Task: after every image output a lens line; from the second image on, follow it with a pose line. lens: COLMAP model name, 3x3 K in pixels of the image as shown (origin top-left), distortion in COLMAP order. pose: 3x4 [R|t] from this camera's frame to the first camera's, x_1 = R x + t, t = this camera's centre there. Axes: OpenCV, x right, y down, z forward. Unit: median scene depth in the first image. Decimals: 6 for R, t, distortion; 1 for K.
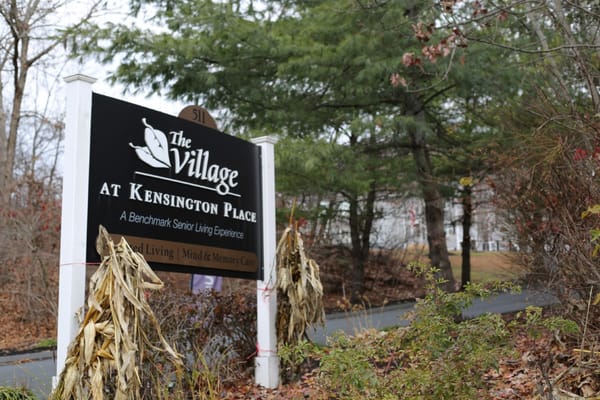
lens RADIAL K [[897.6, 0, 300.0], [0, 897.6, 200.0], [0, 0, 1]] dist [-0.062759, -0.140773]
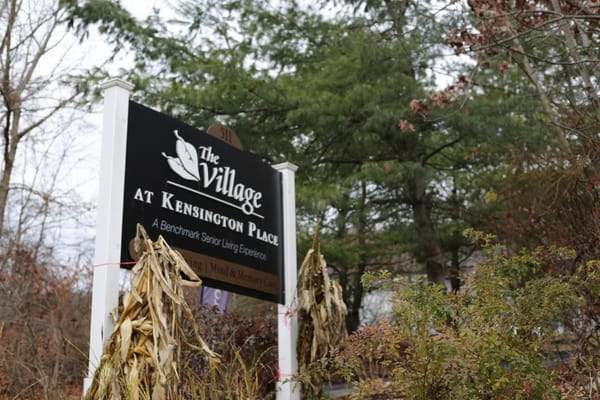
lens RADIAL K [[897.6, 0, 300.0], [0, 897.6, 200.0], [0, 0, 1]] dist [-0.062759, -0.140773]
pose [[0.999589, 0.007925, 0.027533, -0.054961], [-0.004947, 0.994292, -0.106582, 0.084870], [-0.028220, 0.106402, 0.993923, -0.003240]]
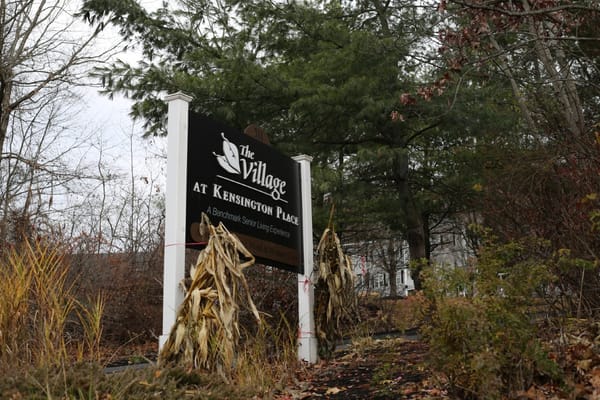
lens RADIAL K [[897.6, 0, 300.0], [0, 897.6, 200.0], [0, 0, 1]] dist [-0.062759, -0.140773]
pose [[0.997465, 0.009314, 0.070550, -0.138094], [-0.004795, 0.997942, -0.063948, 0.071245], [-0.071000, 0.063447, 0.995456, -0.206259]]
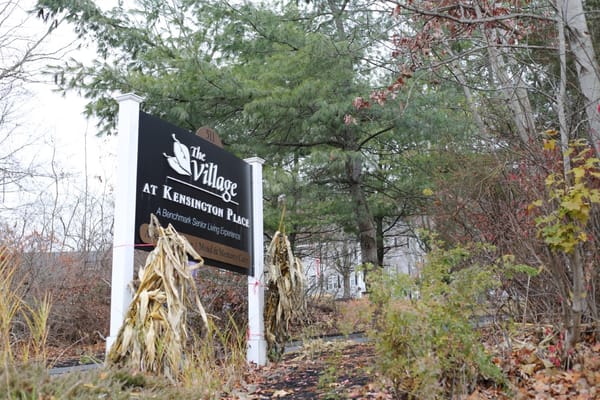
lens RADIAL K [[897.6, 0, 300.0], [0, 897.6, 200.0], [0, 0, 1]] dist [-0.062759, -0.140773]
pose [[0.992636, 0.022780, 0.118972, -0.131136], [-0.015060, 0.997746, -0.065385, 0.069027], [-0.120193, 0.063112, 0.990742, -0.209302]]
